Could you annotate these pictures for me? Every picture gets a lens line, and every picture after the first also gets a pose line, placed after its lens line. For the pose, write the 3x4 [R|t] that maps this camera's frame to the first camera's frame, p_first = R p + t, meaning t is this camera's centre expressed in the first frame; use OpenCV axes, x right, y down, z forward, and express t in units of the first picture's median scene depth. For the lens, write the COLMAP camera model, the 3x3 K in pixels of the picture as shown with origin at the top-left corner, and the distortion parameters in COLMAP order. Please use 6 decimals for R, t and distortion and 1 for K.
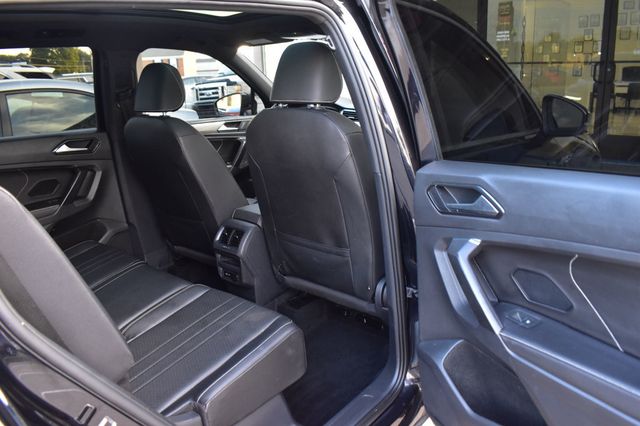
lens RADIAL K [[510.9, 0, 320.1], [0, 510.9, 203.1], [0, 0, 1]] dist [-0.096941, 0.004270]
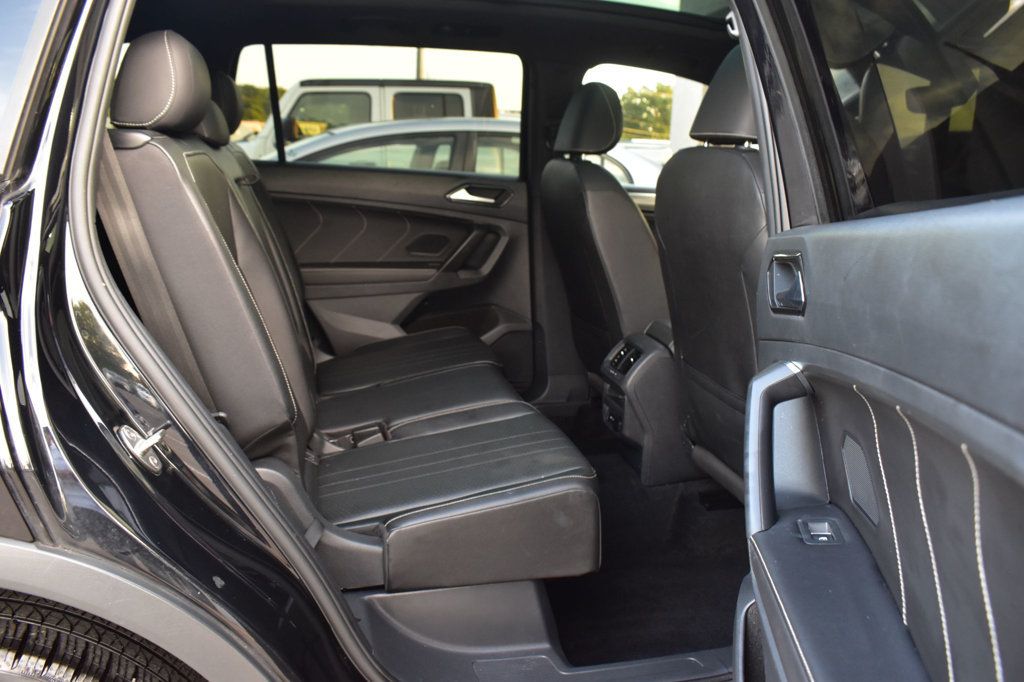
lens RADIAL K [[817.4, 0, 512.2], [0, 817.4, 325.1], [0, 0, 1]] dist [-0.096941, 0.004270]
pose [[0.828160, 0.204215, -0.521965, 0.221767], [-0.228005, 0.973472, 0.019107, 0.038985], [0.512020, 0.103187, 0.852753, 0.073082]]
